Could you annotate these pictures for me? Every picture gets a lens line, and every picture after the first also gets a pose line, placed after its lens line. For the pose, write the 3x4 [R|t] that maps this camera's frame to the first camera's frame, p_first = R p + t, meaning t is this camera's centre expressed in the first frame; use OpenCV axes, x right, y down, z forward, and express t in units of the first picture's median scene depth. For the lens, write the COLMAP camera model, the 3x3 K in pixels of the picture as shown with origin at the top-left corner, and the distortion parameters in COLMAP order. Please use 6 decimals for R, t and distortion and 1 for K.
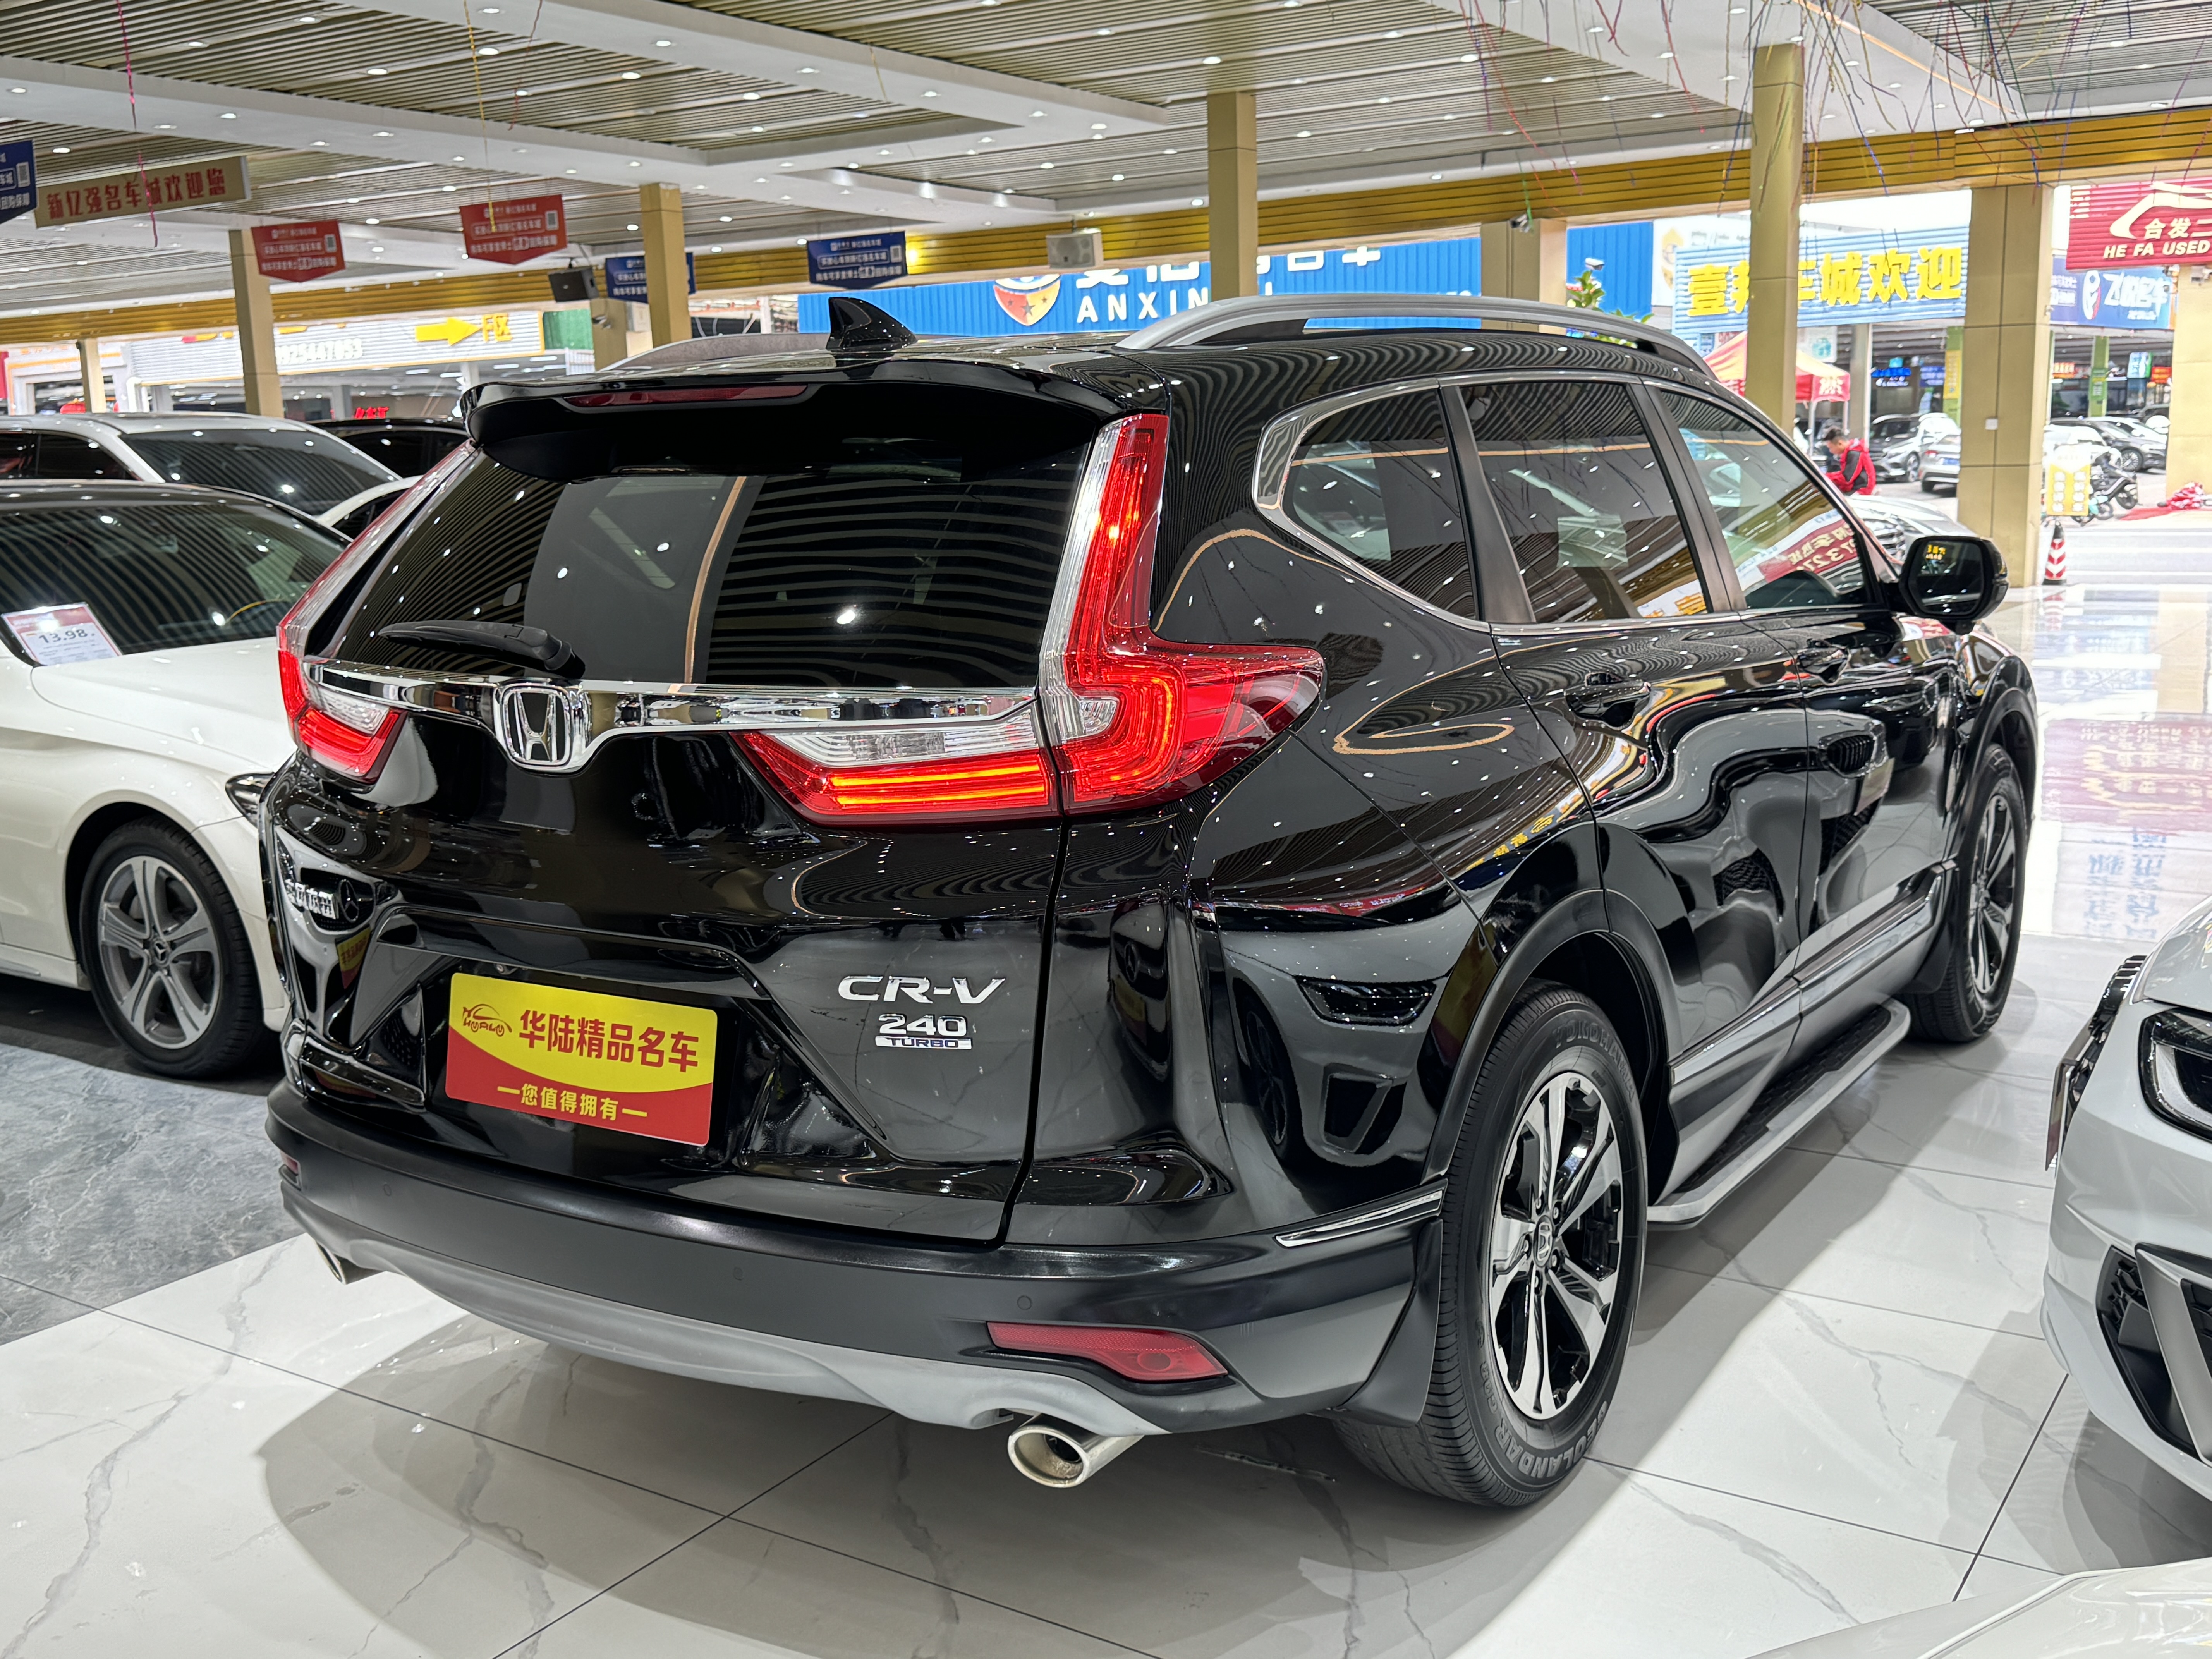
lens RADIAL K [[2187.3, 0, 1106.0], [0, 2187.3, 829.5], [0, 0, 1]] dist [0.097042, -0.131035]
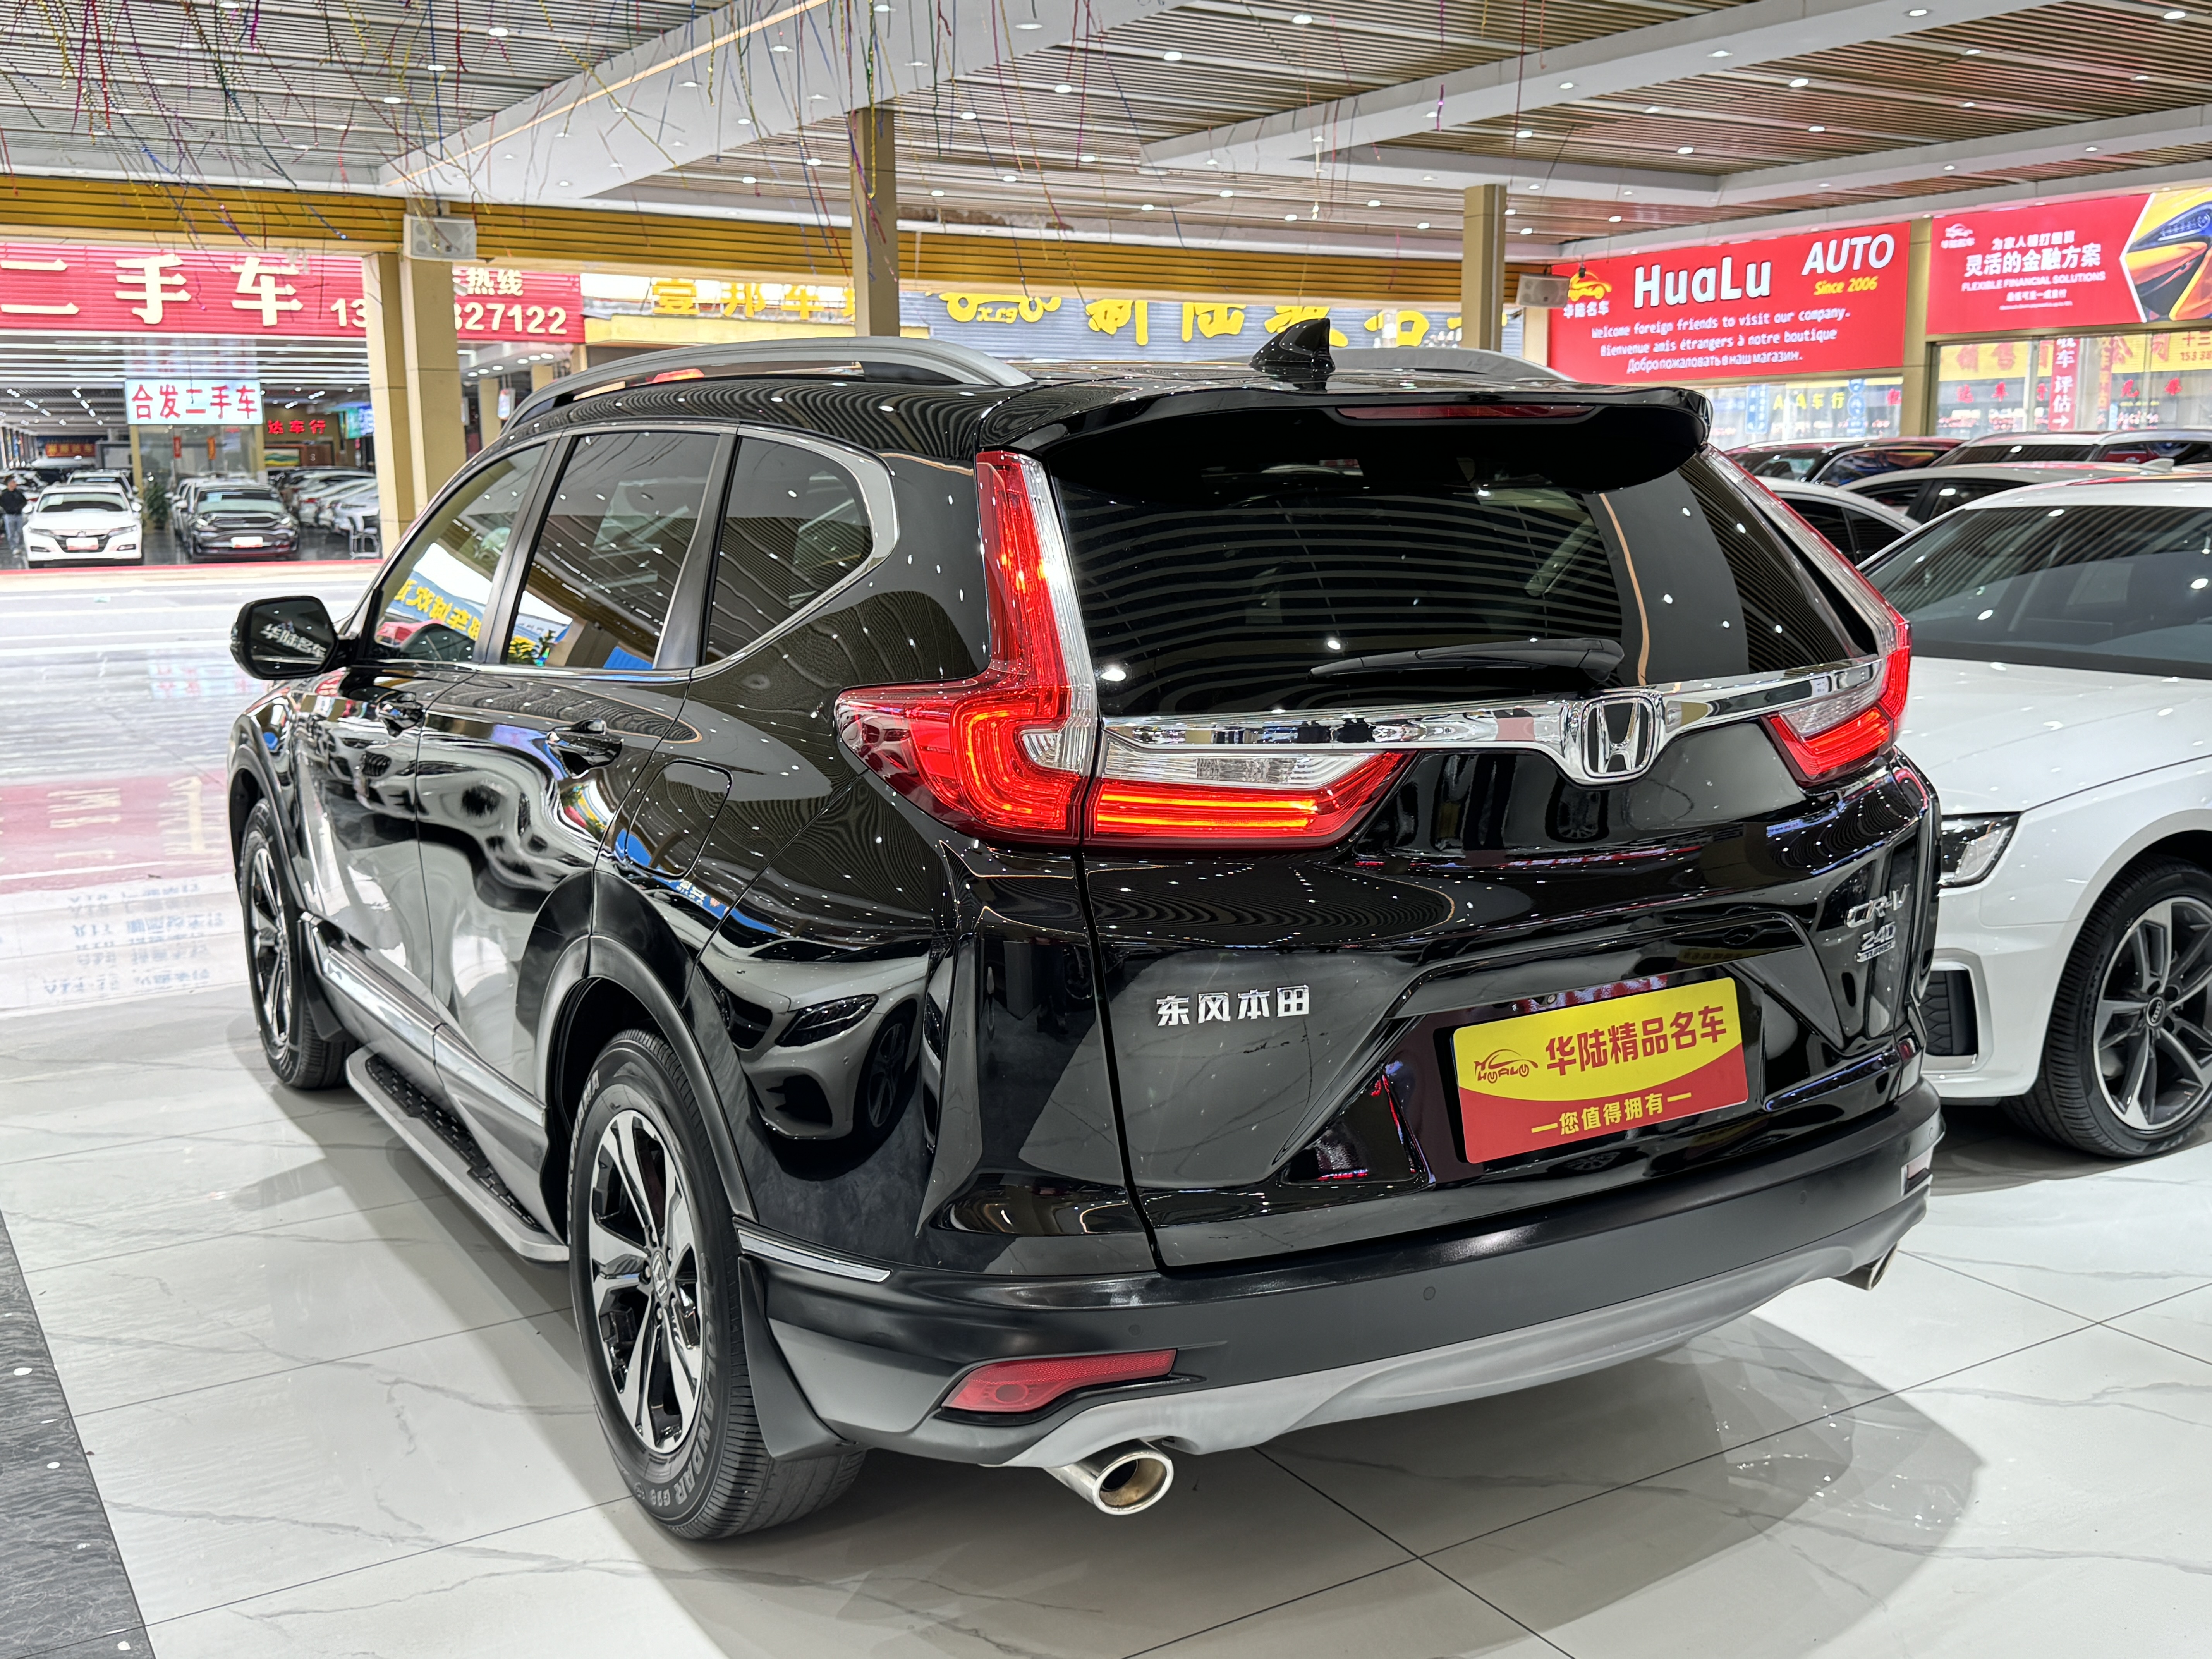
lens RADIAL K [[2187.3, 0, 1106.0], [0, 2187.3, 829.5], [0, 0, 1]] dist [0.097042, -0.131035]
pose [[0.428835, -0.126282, 0.894513, -1.208507], [0.155144, 0.985765, 0.064787, -0.102165], [-0.889961, 0.110996, 0.442323, 0.744822]]
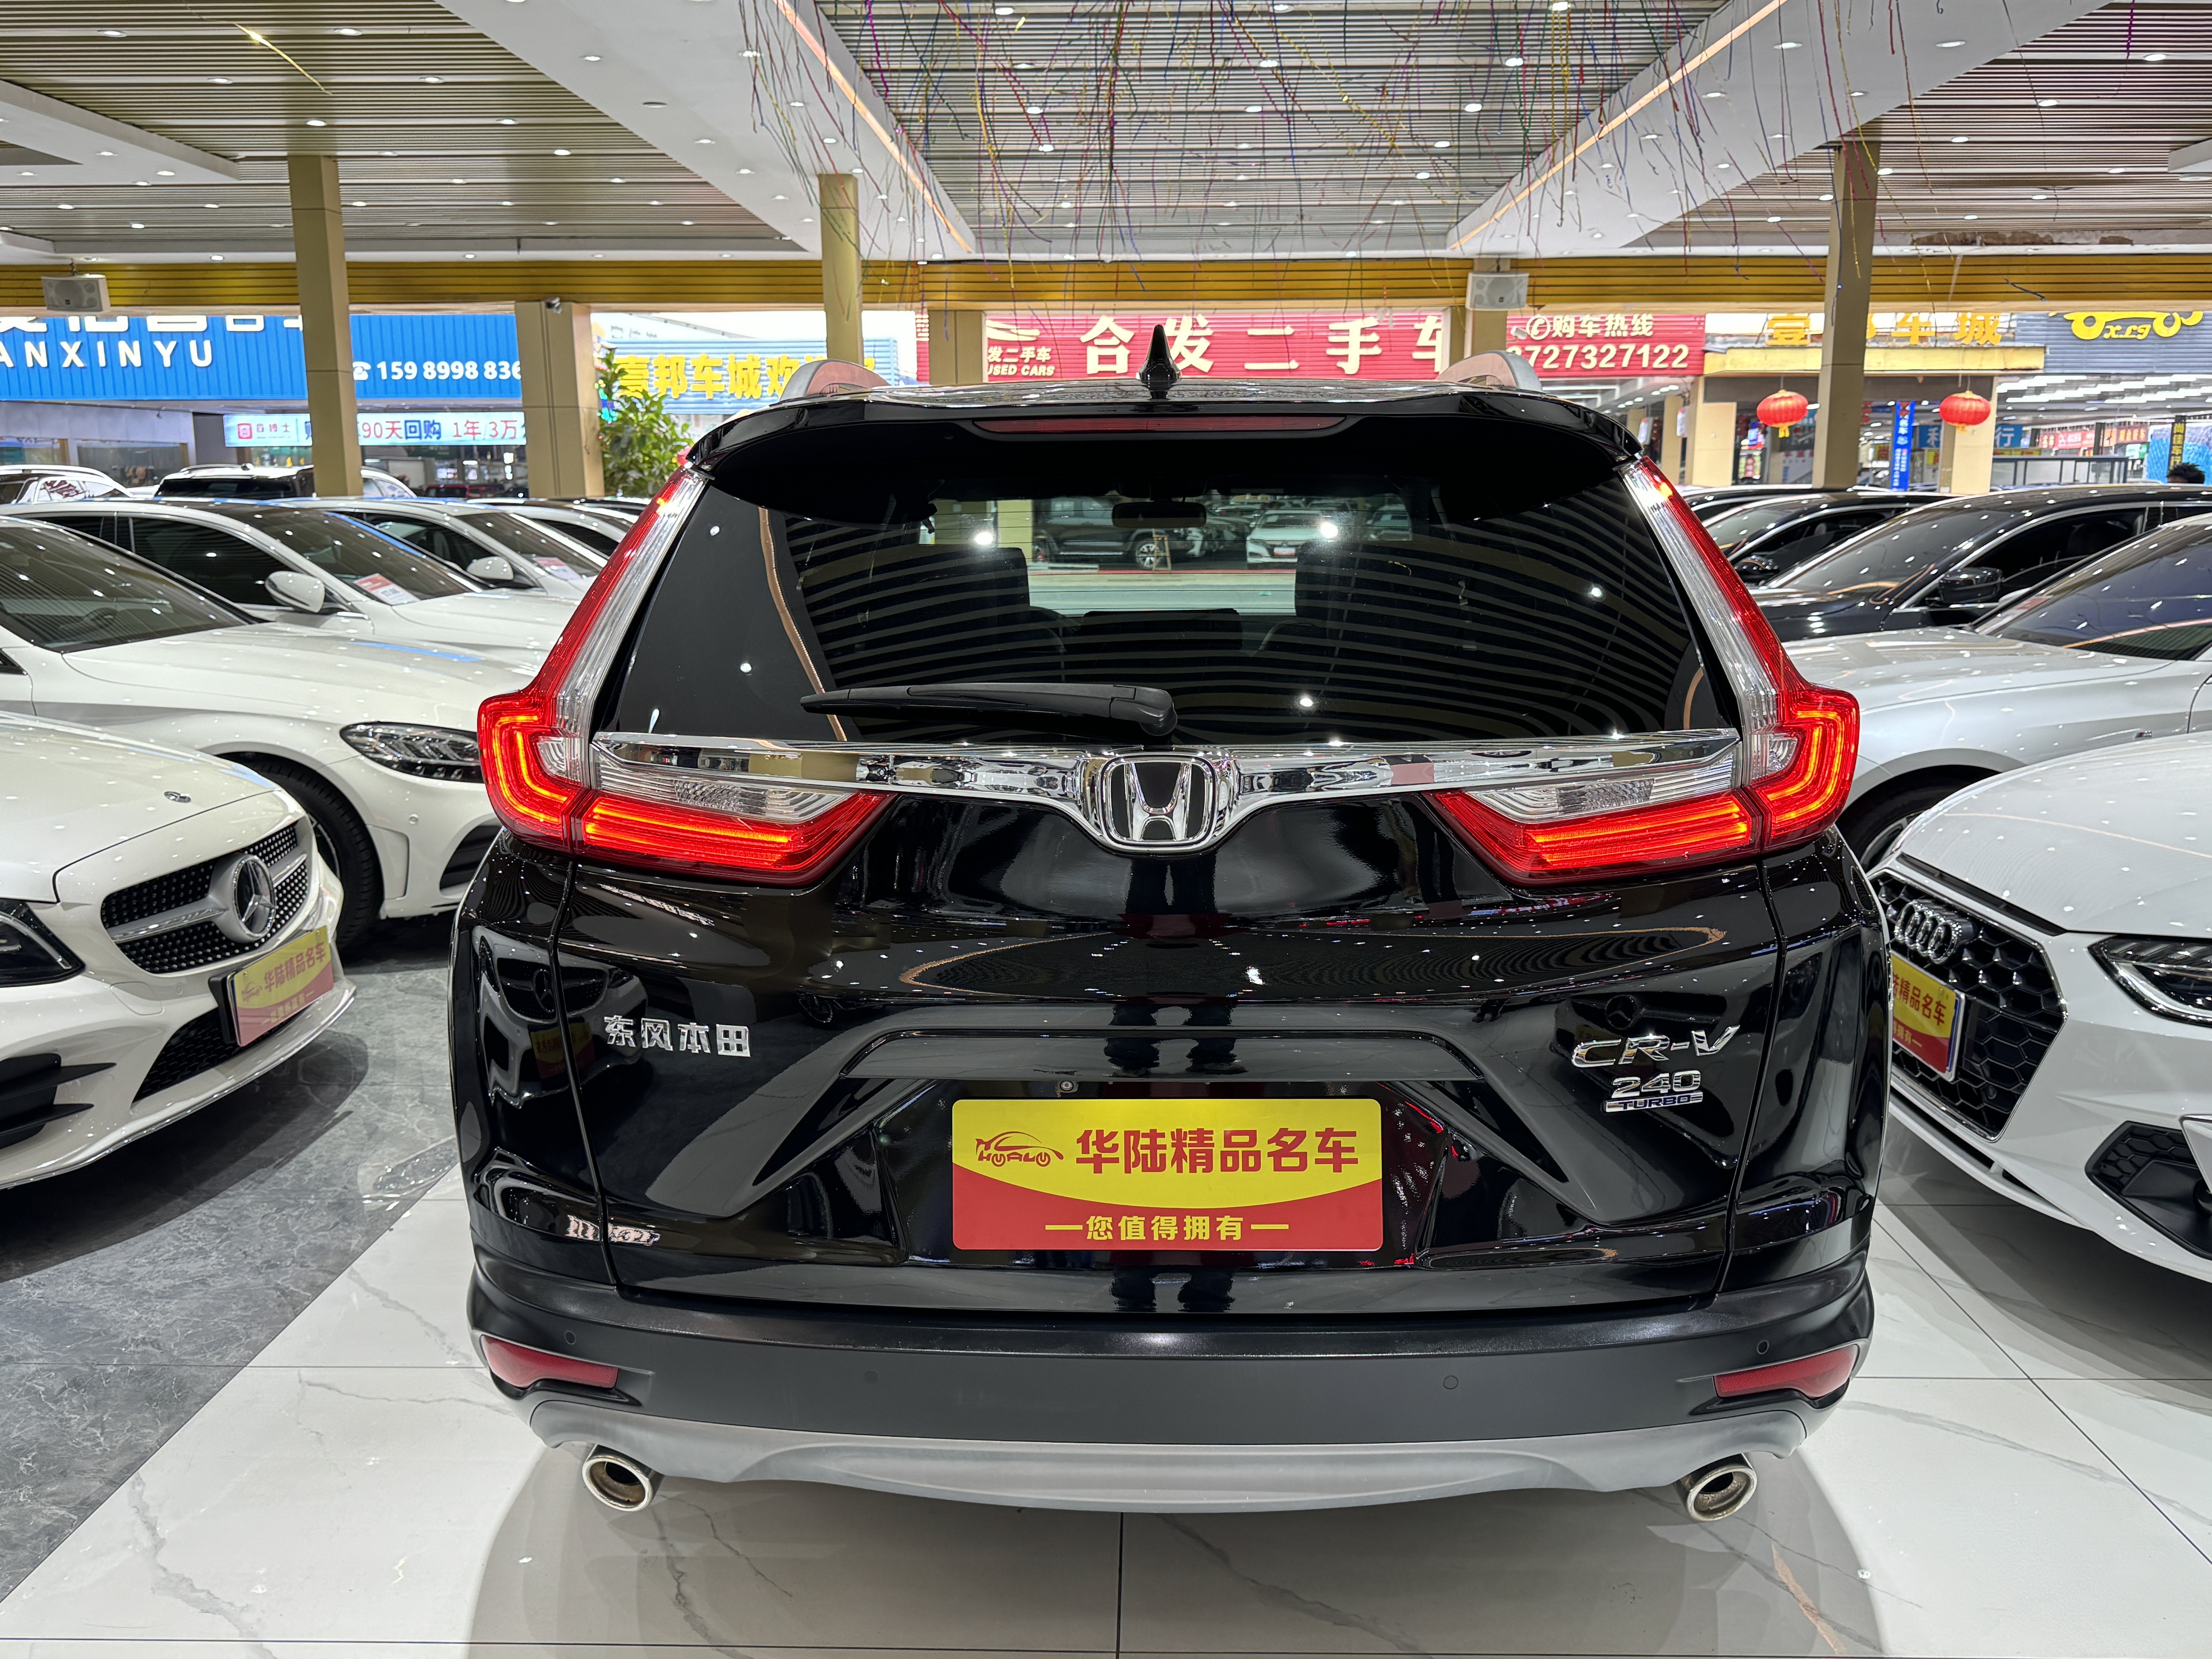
lens RADIAL K [[1832.2, 0, 1106.0], [0, 1832.2, 829.5], [0, 0, 1]] dist [0.095956, -0.121632]
pose [[0.851259, -0.072174, 0.519759, -0.627337], [0.072357, 0.997179, 0.019961, -0.049584], [-0.519733, 0.020616, 0.854080, 0.384073]]
